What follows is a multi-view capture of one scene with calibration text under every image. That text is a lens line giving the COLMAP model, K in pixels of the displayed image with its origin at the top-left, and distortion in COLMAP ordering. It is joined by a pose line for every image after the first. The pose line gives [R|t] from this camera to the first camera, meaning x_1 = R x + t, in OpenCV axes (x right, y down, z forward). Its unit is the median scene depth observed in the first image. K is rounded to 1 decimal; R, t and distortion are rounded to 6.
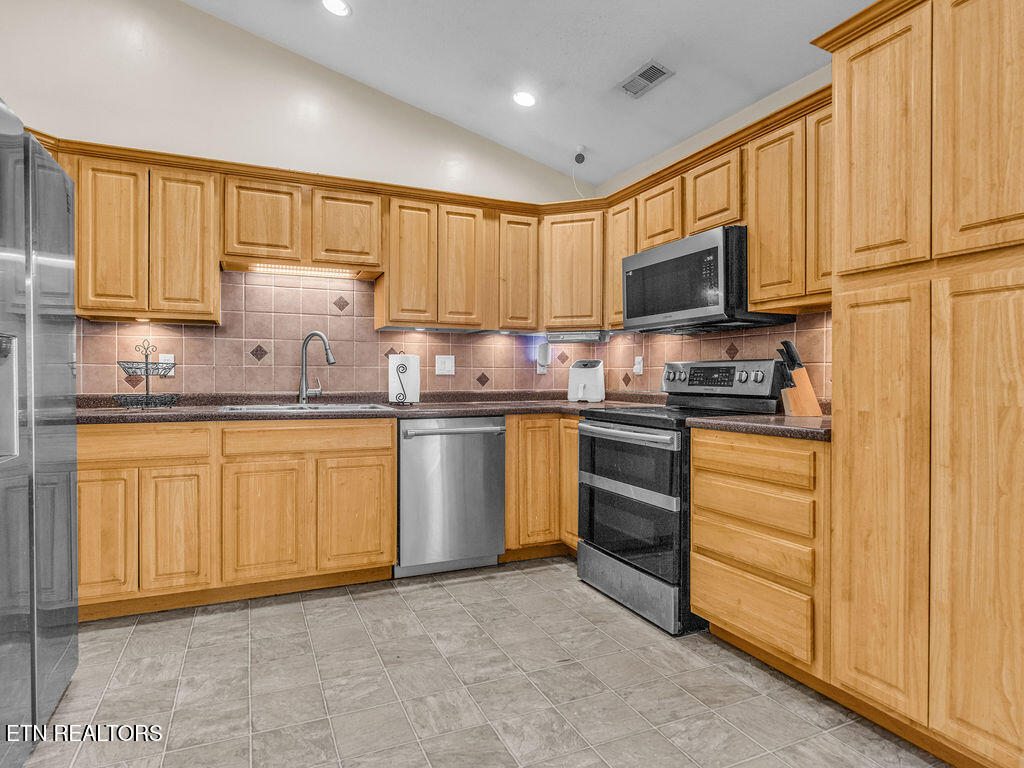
lens RADIAL K [[575.9, 0, 495.7], [0, 575.9, 379.8], [0, 0, 1]] dist [-0.004044, 0.000636]
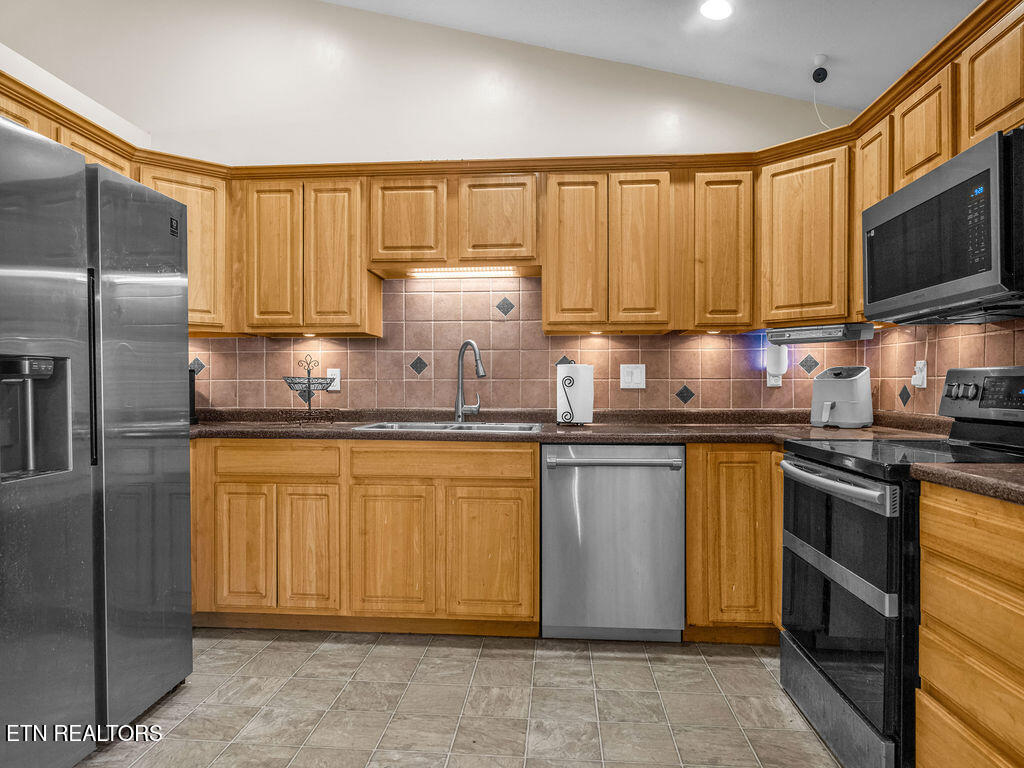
lens RADIAL K [[648.3, 0, 505.3], [0, 648.3, 393.2], [0, 0, 1]] dist [-0.004819, 0.001008]
pose [[0.881594, 0.002017, -0.472004, 0.213436], [-0.000325, 0.999993, 0.003667, -0.007004], [0.472008, -0.003080, 0.881589, 0.160929]]
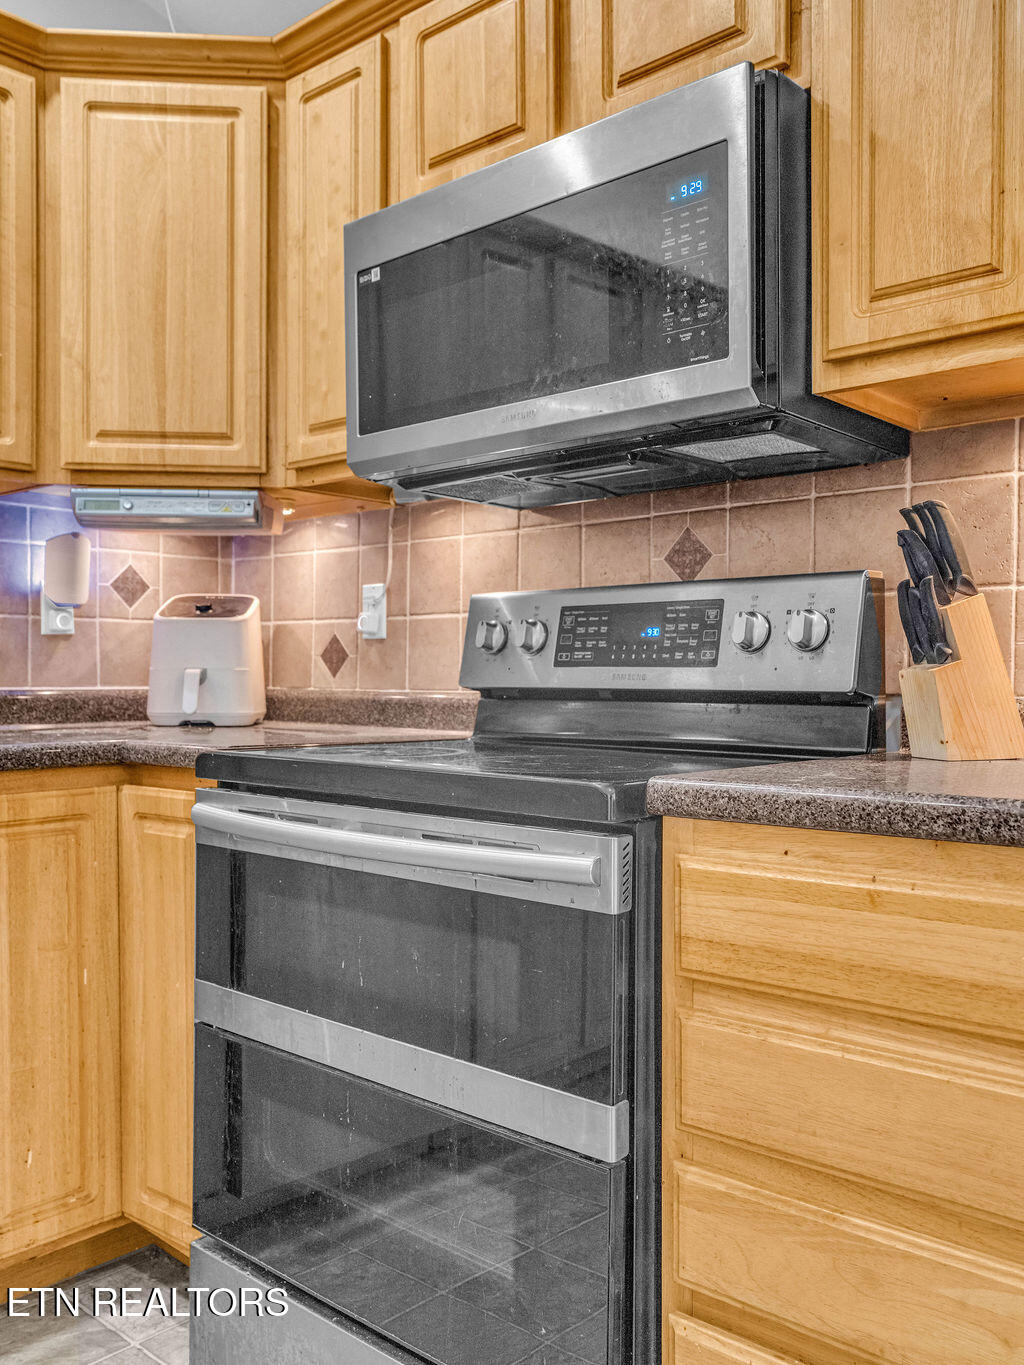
lens RADIAL K [[1179.9, 0, 509.5], [0, 1179.9, 695.8], [0, 0, 1]] dist [-0.003243, 0.005161]
pose [[0.909718, -0.003956, 0.415207, 0.049695], [0.000024, 0.999955, 0.009475, 0.019868], [-0.415226, -0.008610, 0.909678, 0.432922]]
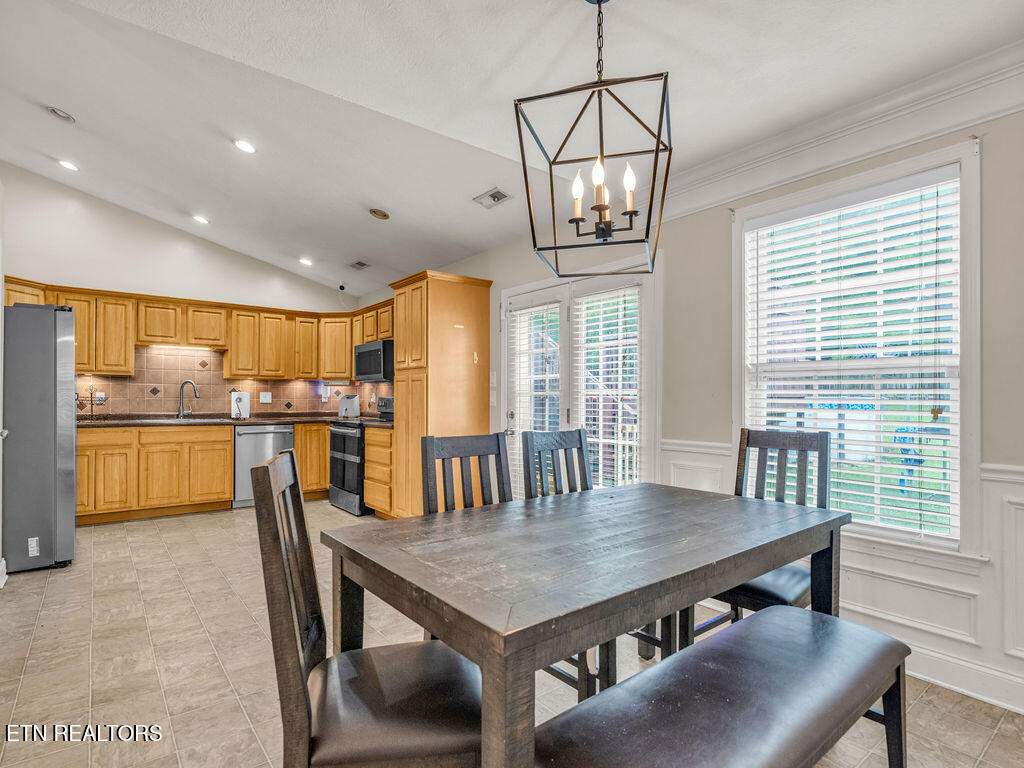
lens RADIAL K [[532.9, 0, 484.5], [0, 532.9, 397.7], [0, 0, 1]] dist [-0.006656, -0.000233]
pose [[0.975530, 0.001947, 0.219856, 0.259179], [-0.000285, 0.999971, -0.007593, -0.015000], [-0.219864, 0.007345, 0.975503, -0.945540]]
